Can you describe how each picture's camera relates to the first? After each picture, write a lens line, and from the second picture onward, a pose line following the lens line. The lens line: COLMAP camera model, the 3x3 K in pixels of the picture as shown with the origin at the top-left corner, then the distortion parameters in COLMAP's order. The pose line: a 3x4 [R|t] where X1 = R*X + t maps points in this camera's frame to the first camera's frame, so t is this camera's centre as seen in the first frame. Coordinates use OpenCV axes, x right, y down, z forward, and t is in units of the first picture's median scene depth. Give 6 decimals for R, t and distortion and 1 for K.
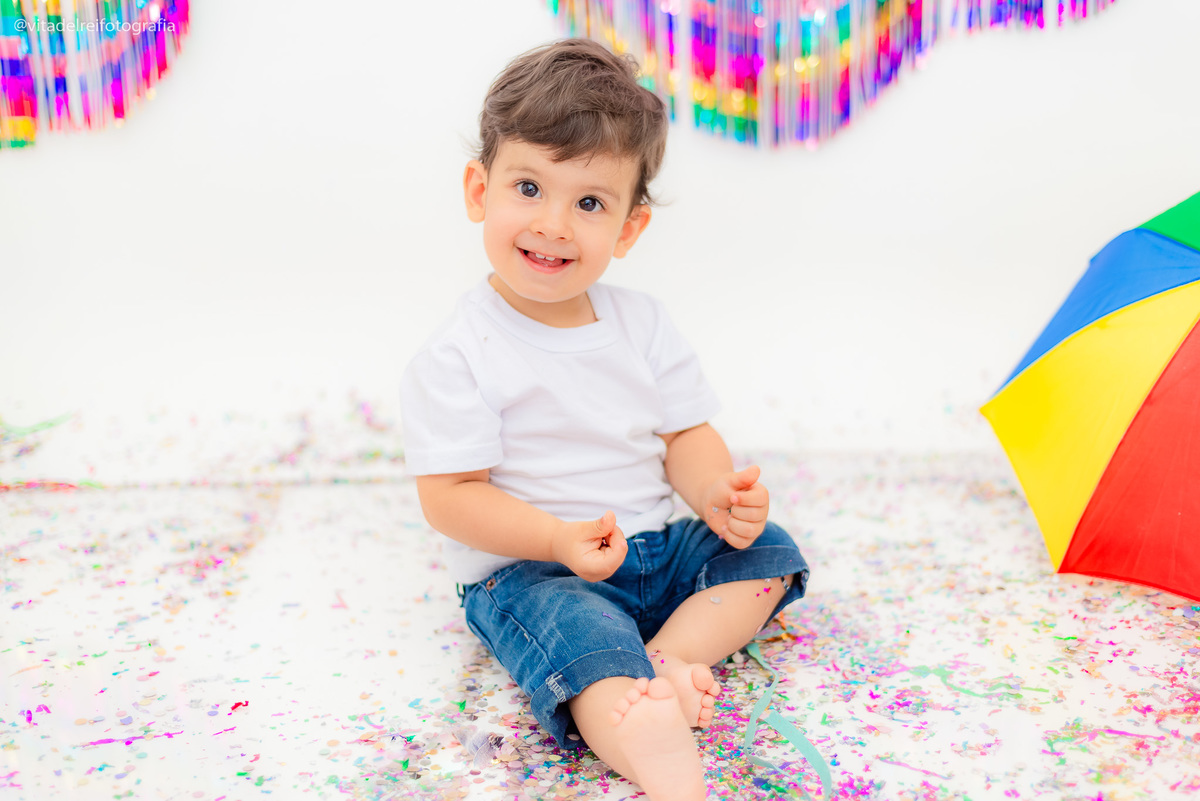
lens RADIAL K [[1735.0, 0, 601.2], [0, 1735.0, 398.2], [0, 0, 1]] dist [0.025124, 0.000000]
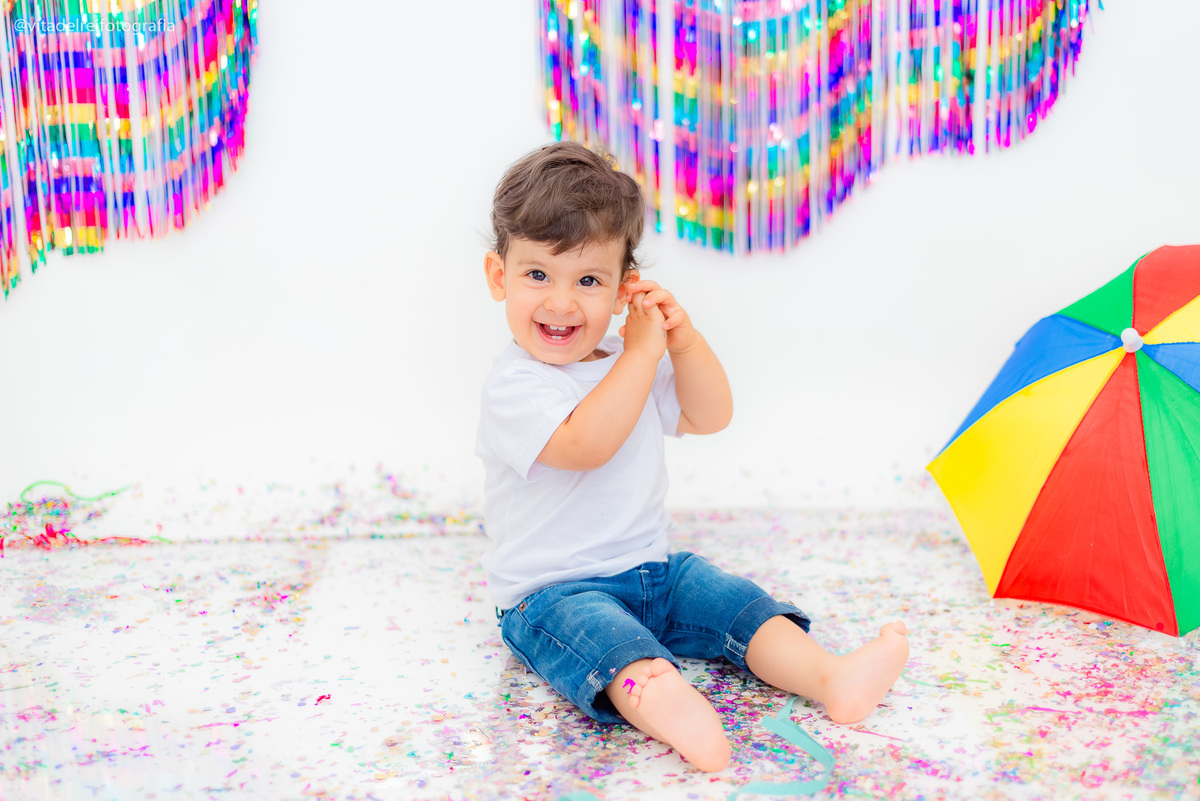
lens RADIAL K [[1735.0, 0, 595.9], [0, 1735.0, 410.5], [0, 0, 1]] dist [0.025124, 0.000000]
pose [[0.999443, 0.000934, 0.033365, -0.049904], [0.001444, 0.997462, -0.071186, 0.053546], [-0.033347, 0.071195, 0.996905, -0.188192]]
